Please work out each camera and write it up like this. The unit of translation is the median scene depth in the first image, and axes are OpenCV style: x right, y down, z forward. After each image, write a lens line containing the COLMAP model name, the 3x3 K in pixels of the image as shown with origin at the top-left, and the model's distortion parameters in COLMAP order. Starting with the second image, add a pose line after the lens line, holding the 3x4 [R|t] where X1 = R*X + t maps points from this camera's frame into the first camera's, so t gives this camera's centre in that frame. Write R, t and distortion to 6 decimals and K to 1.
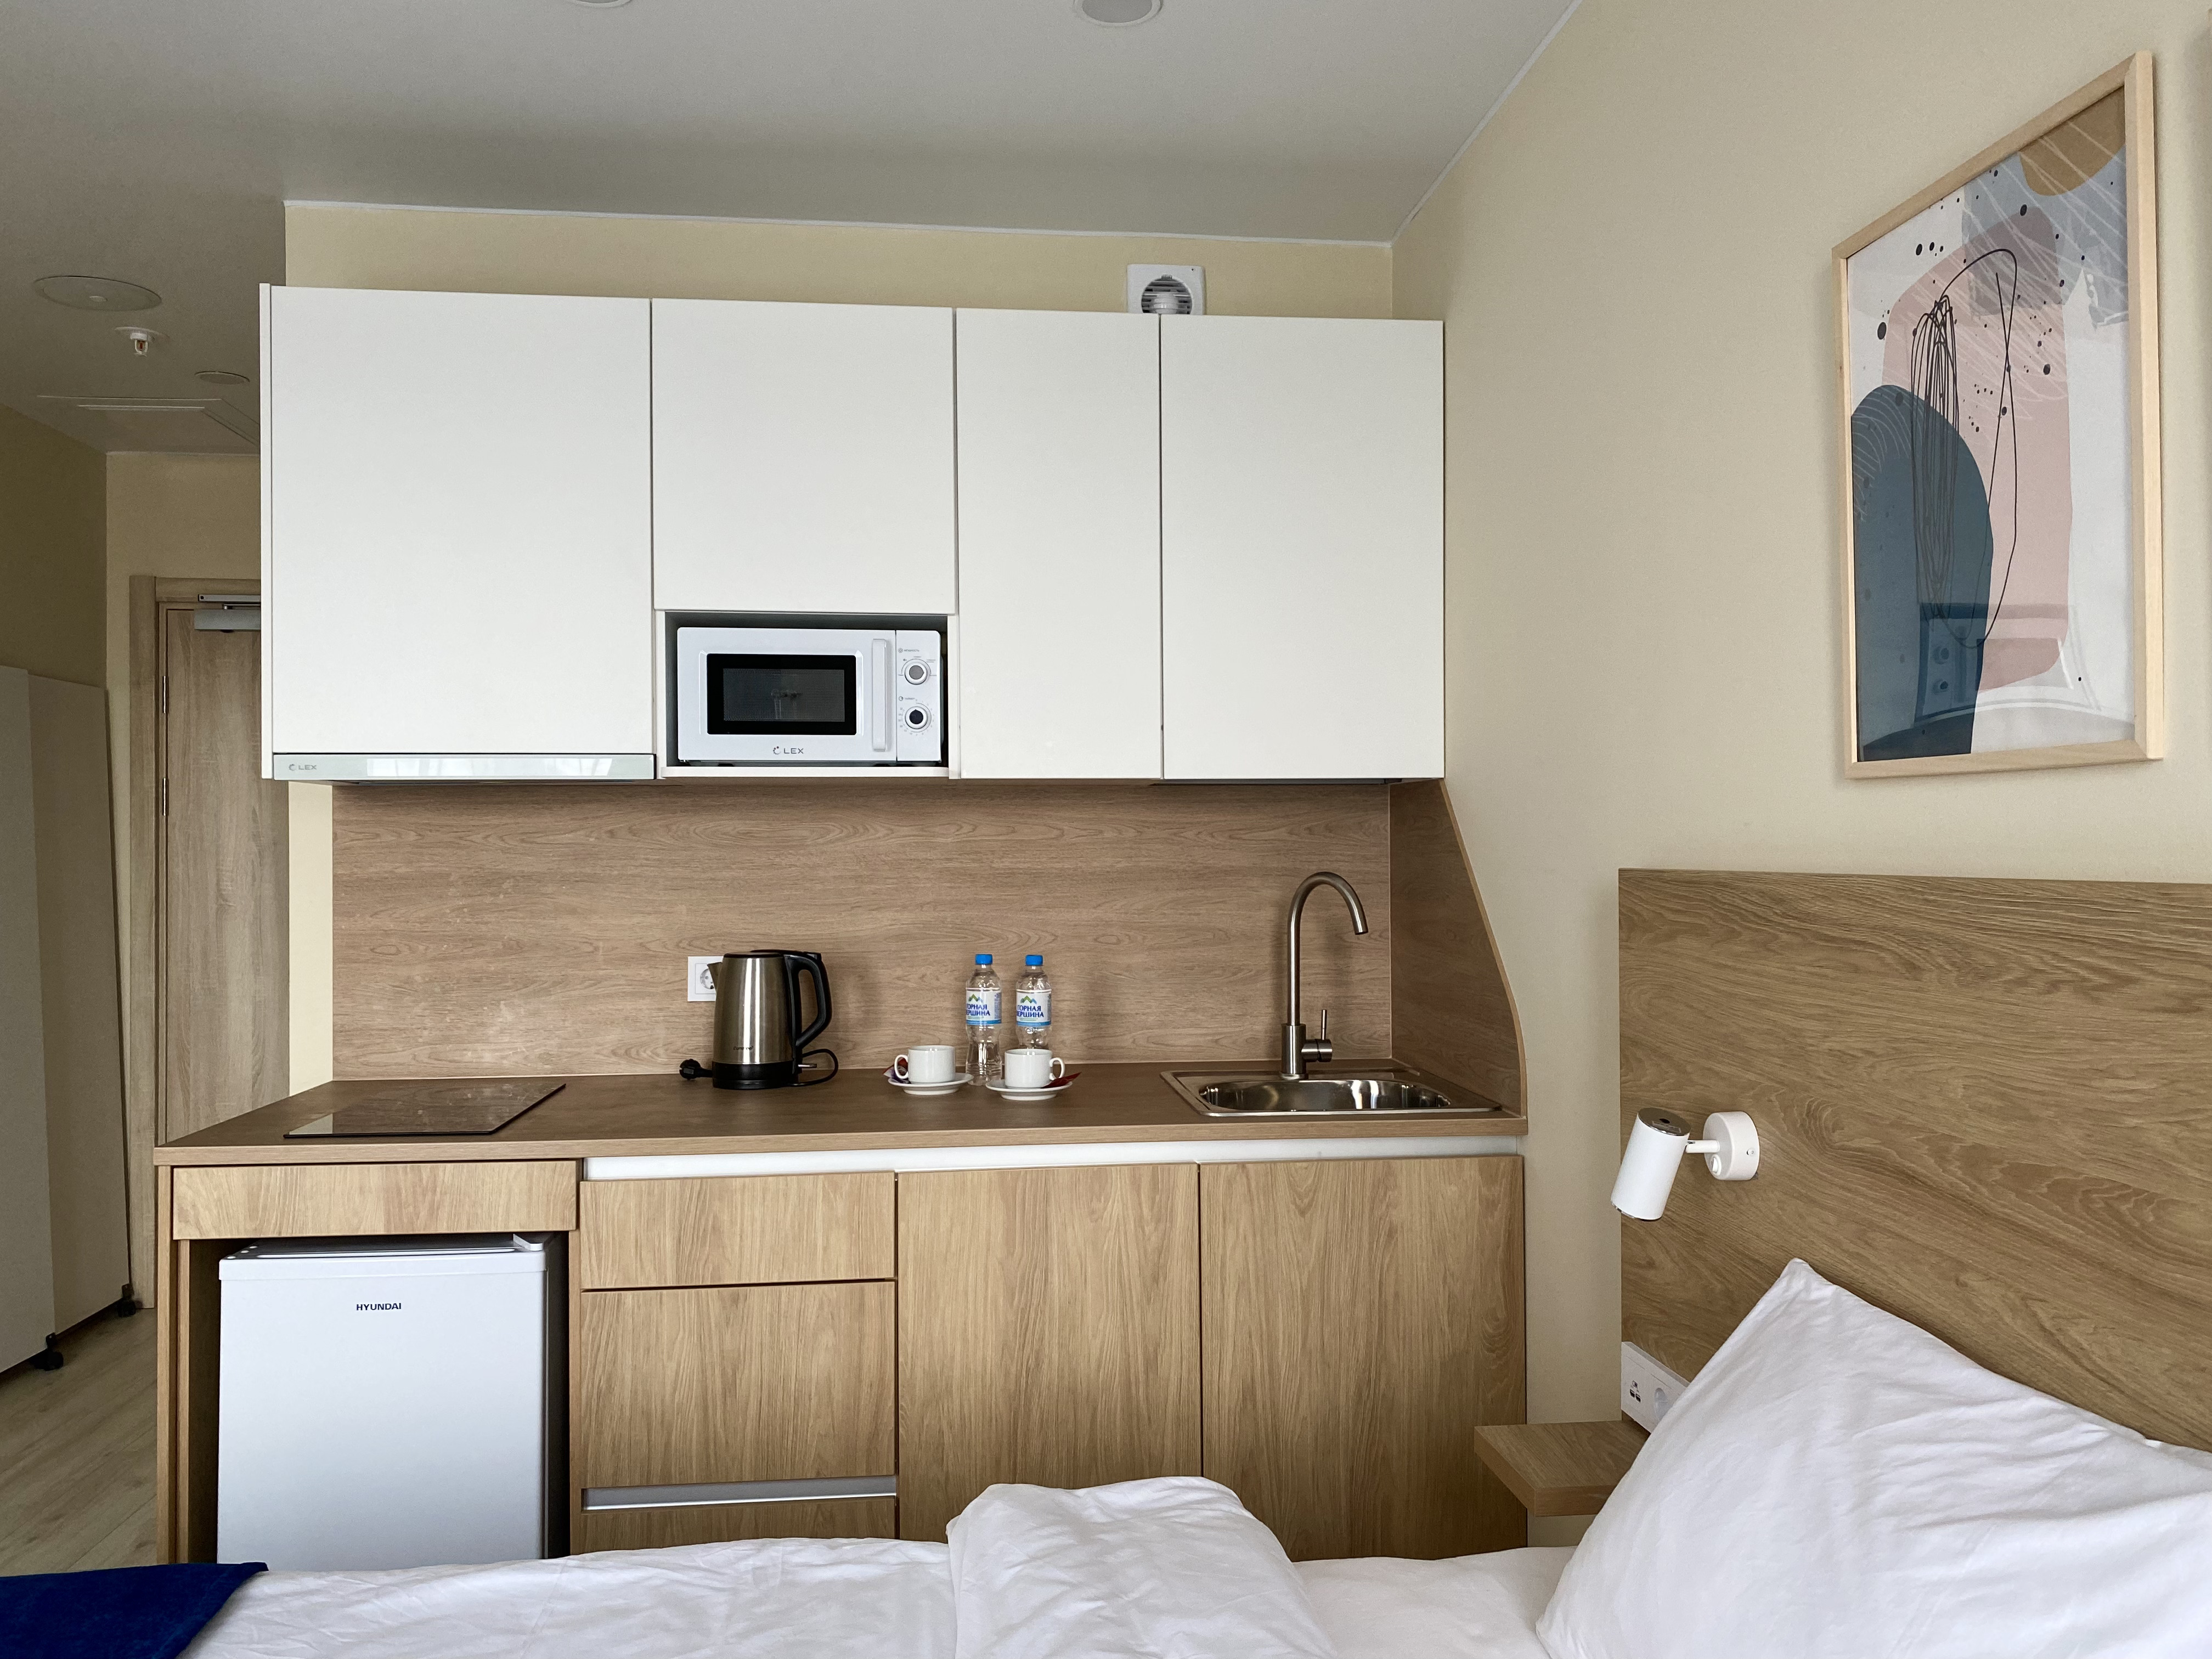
lens RADIAL K [[1671.5, 0, 1106.0], [0, 1671.5, 829.5], [0, 0, 1]] dist [0.035335, -0.058833]
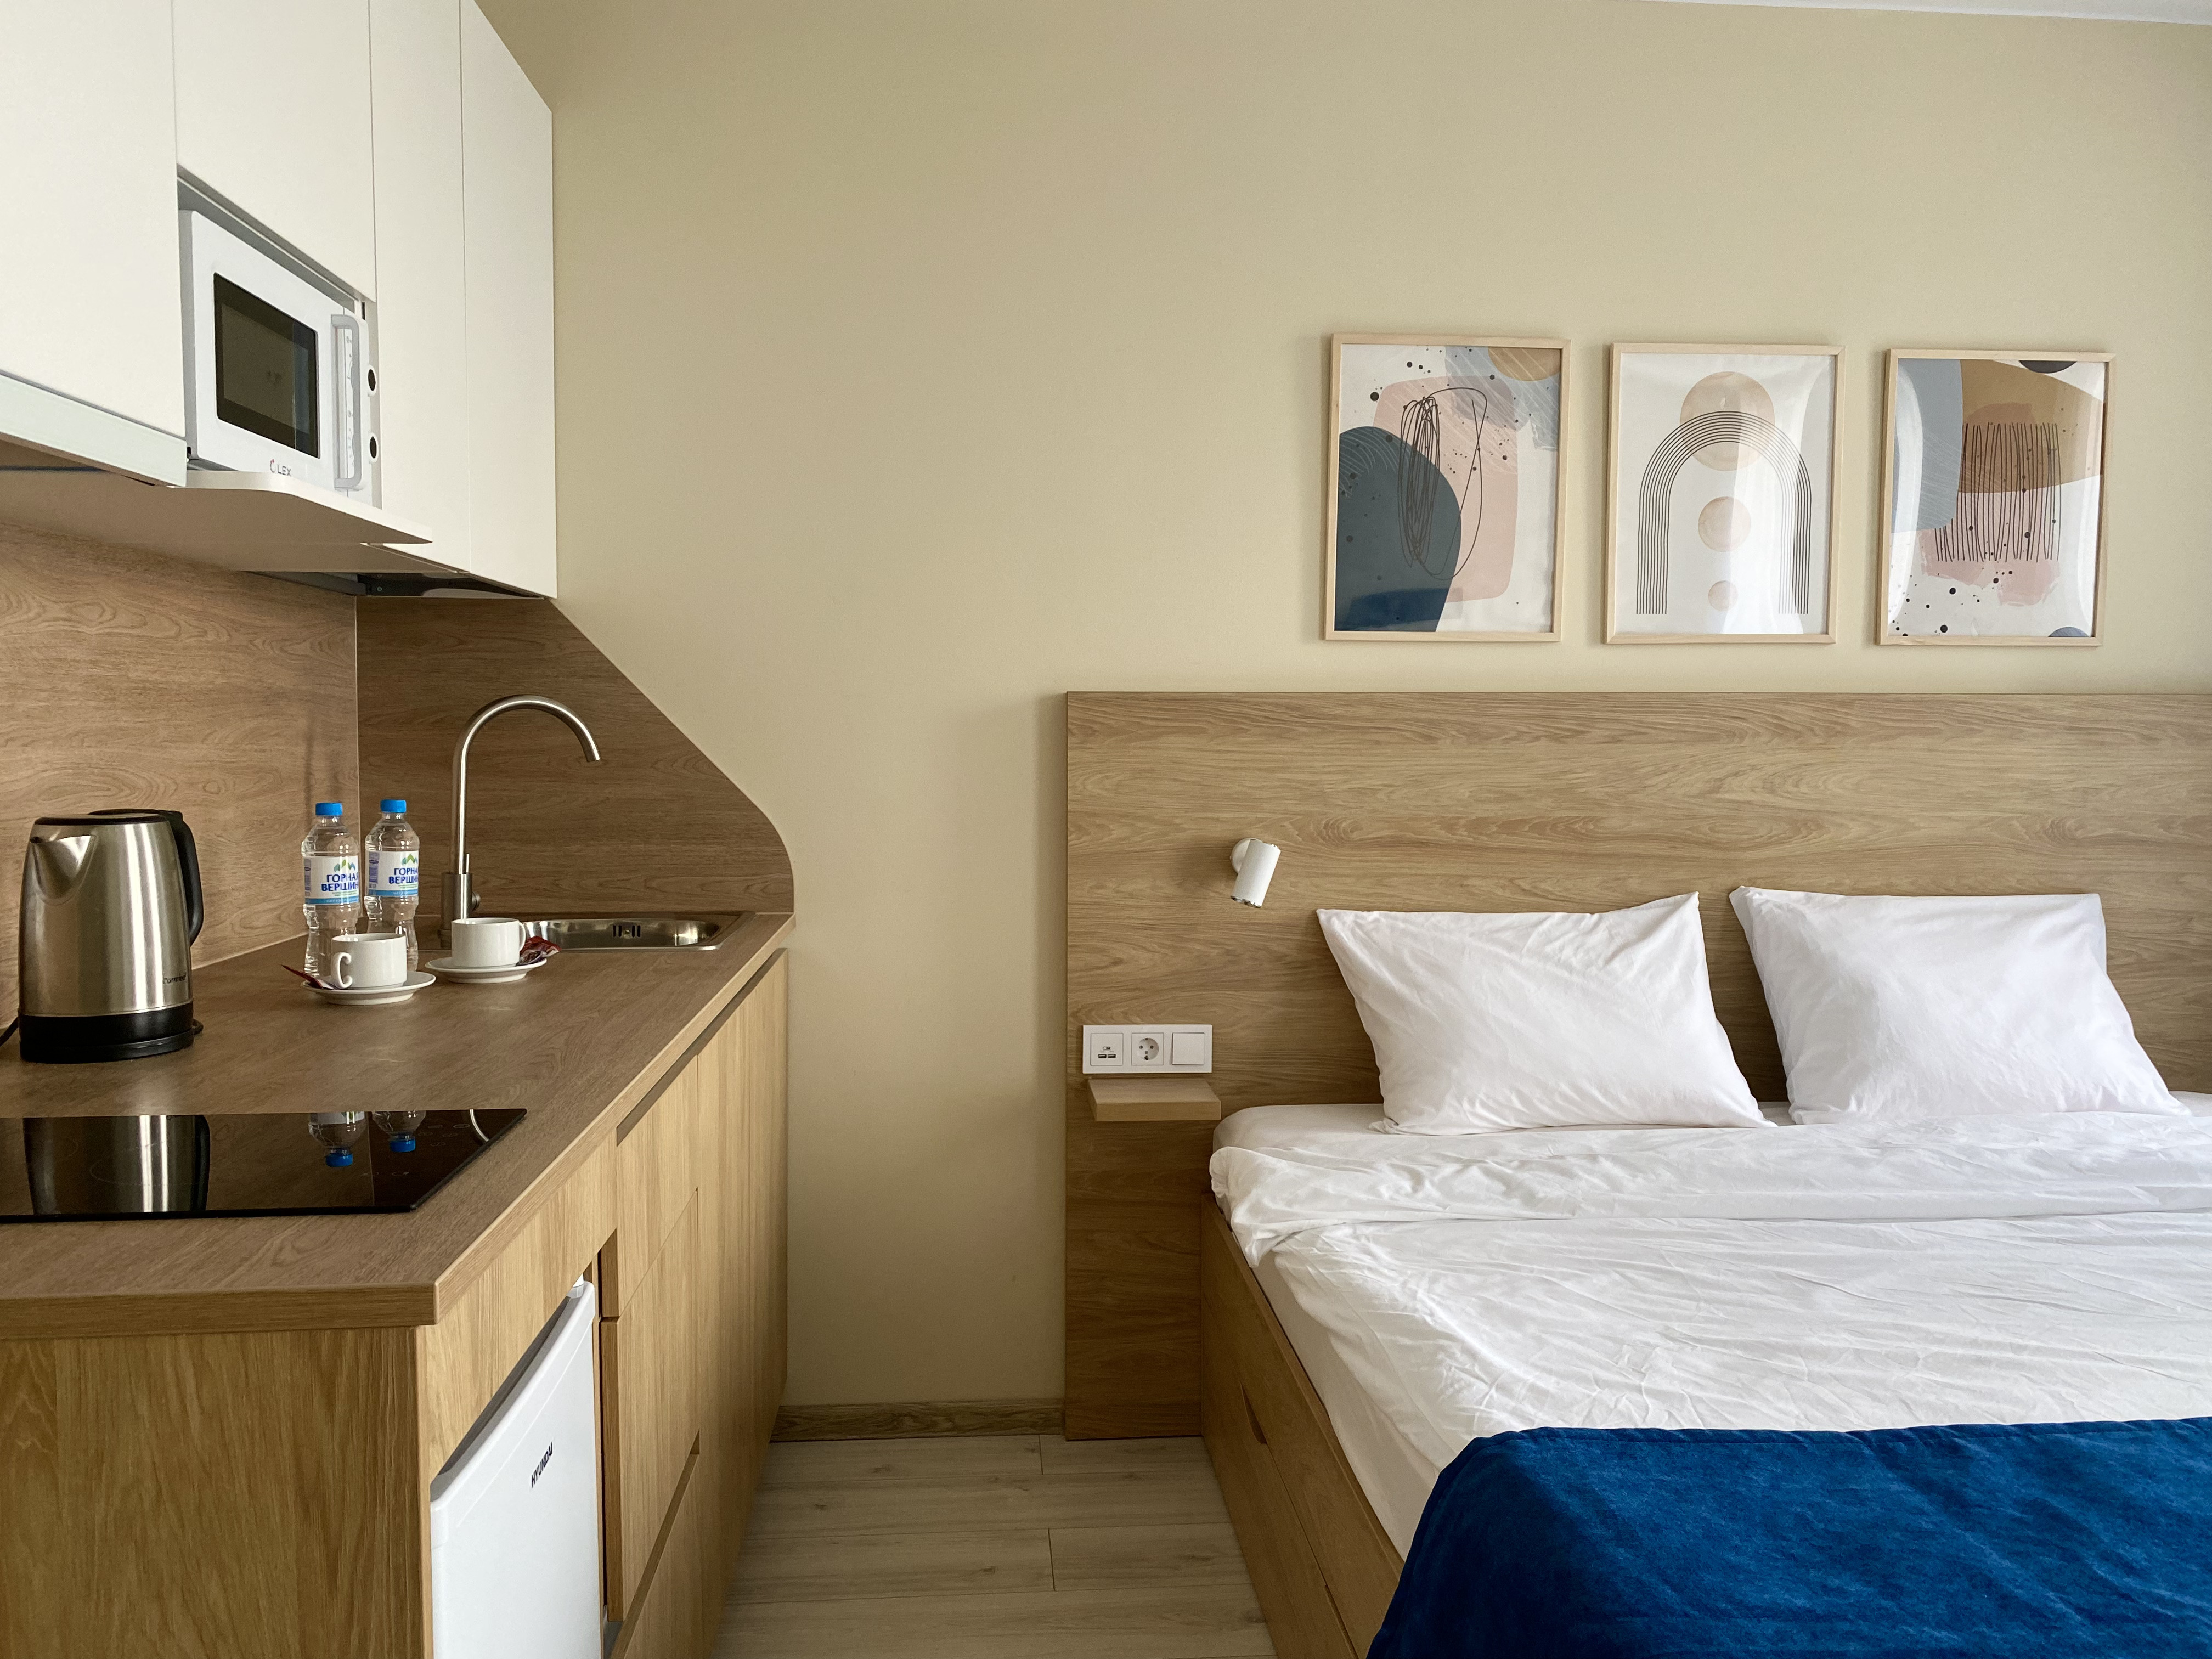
lens RADIAL K [[1698.0, 0, 1106.0], [0, 1698.0, 829.5], [0, 0, 1]] dist [0.050231, -0.061063]
pose [[0.031503, -0.054841, 0.997998, -0.804954], [-0.014017, 0.998371, 0.055304, 0.043986], [-0.999405, -0.015731, 0.030683, 0.686241]]
